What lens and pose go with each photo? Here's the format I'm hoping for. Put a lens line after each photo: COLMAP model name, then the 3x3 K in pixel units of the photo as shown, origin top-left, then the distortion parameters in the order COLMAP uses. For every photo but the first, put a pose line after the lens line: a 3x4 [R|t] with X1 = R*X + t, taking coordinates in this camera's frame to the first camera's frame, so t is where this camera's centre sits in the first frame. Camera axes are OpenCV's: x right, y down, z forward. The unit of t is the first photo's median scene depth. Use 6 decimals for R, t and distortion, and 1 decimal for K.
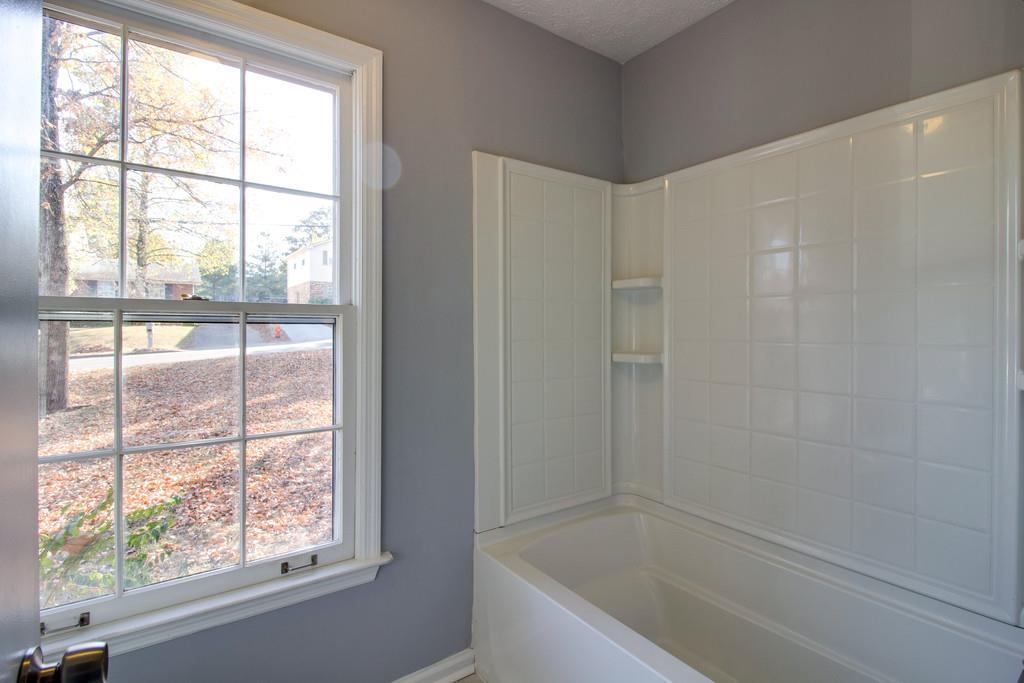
lens RADIAL K [[489.1, 0, 498.1], [0, 489.1, 323.7], [0, 0, 1]] dist [-0.002086, 0.000146]
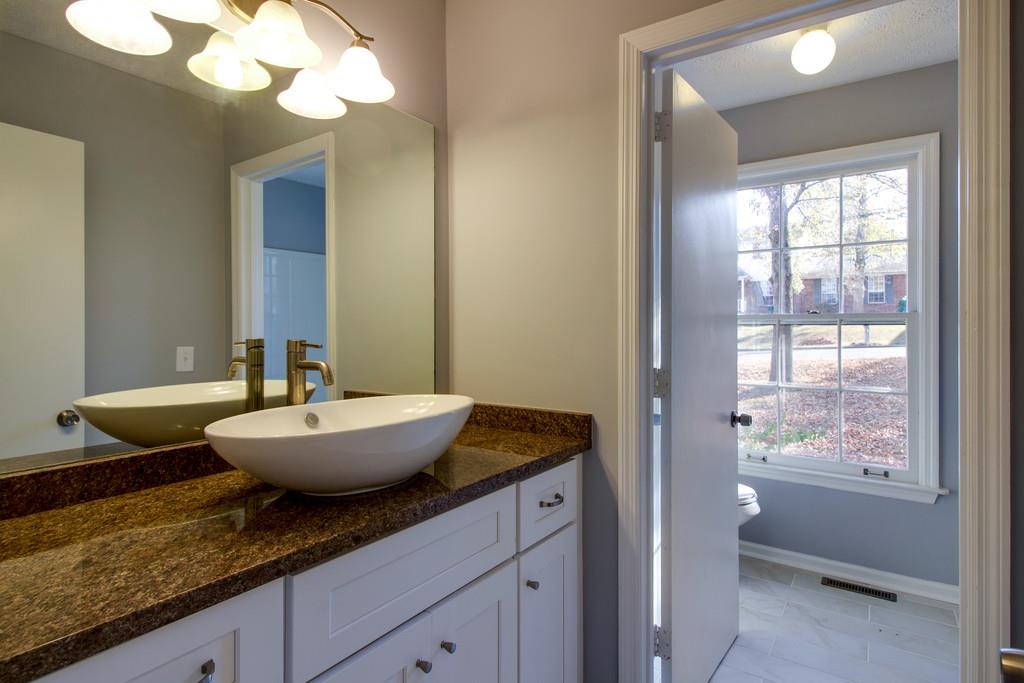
lens RADIAL K [[536.6, 0, 507.8], [0, 536.6, 332.0], [0, 0, 1]] dist [0.002981, 0.000537]
pose [[0.339062, 0.012887, -0.940676, 0.108550], [0.013992, 0.999726, 0.018739, -0.003681], [0.940660, -0.019516, 0.338789, -0.095339]]
